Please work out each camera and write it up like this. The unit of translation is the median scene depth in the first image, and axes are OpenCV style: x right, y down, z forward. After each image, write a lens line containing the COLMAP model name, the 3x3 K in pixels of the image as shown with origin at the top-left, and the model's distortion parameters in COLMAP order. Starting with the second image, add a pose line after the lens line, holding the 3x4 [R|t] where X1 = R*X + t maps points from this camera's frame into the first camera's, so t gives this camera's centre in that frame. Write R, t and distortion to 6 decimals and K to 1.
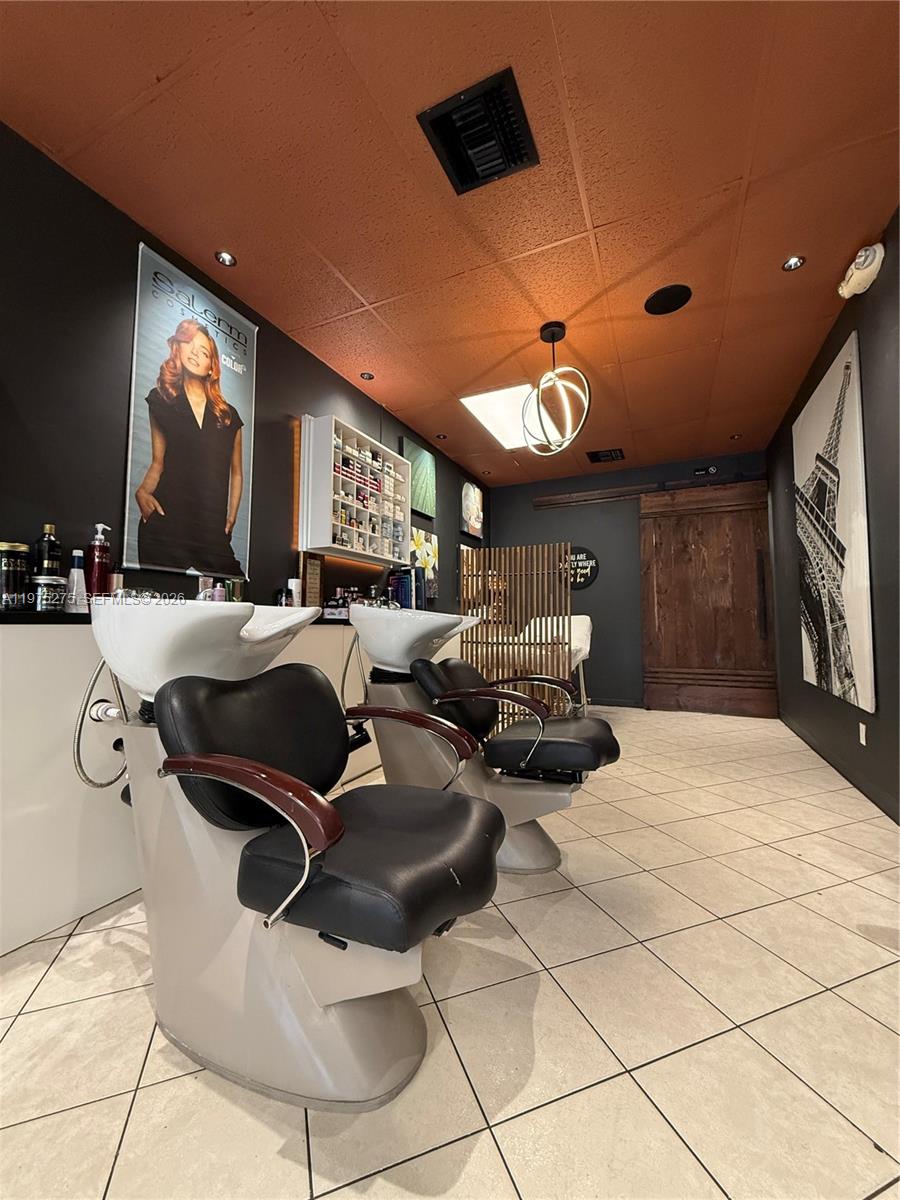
lens RADIAL K [[479.0, 0, 450.0], [0, 479.0, 600.0], [0, 0, 1]] dist [-0.000031, 0.000125]
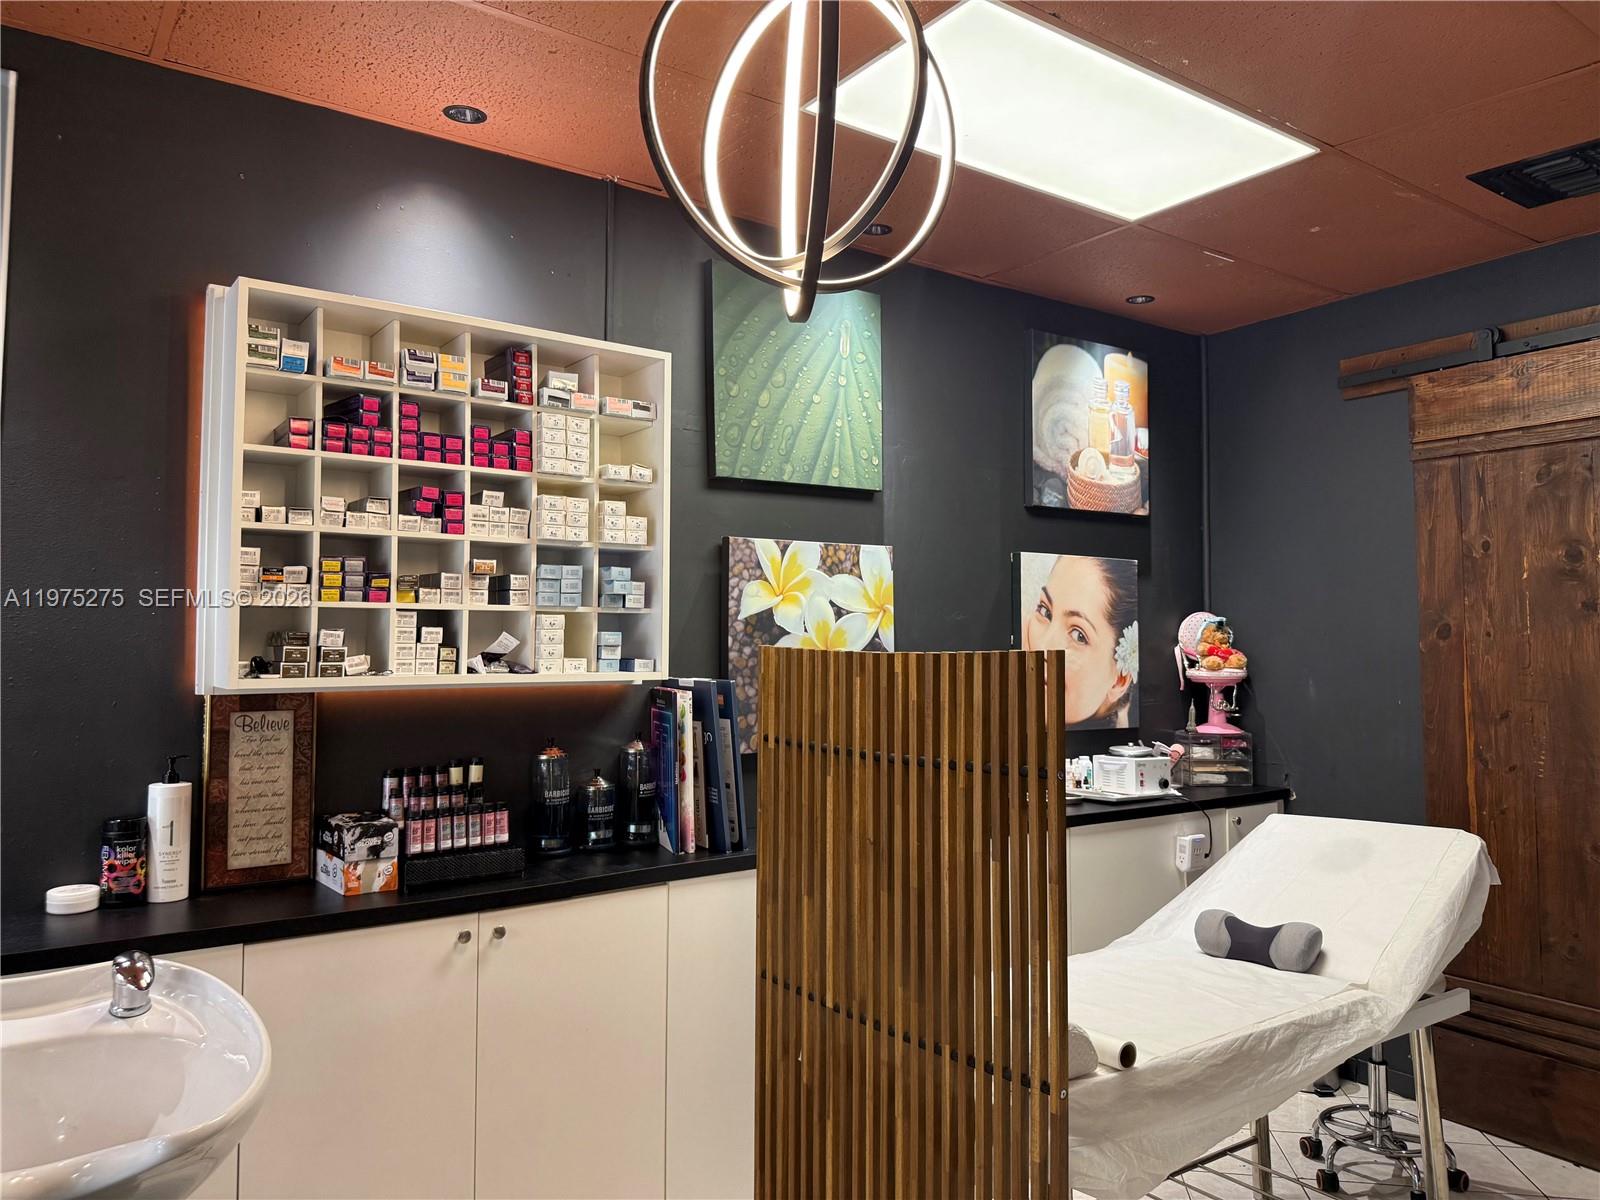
lens RADIAL K [[1123.6, 0, 800.0], [0, 1123.6, 600.0], [0, 0, 1]] dist [0.139658, -0.255974]
pose [[0.869058, -0.018507, -0.494363, 0.528899], [0.023717, 0.999710, 0.004267, -0.187900], [0.494141, -0.015433, 0.869245, 0.590765]]
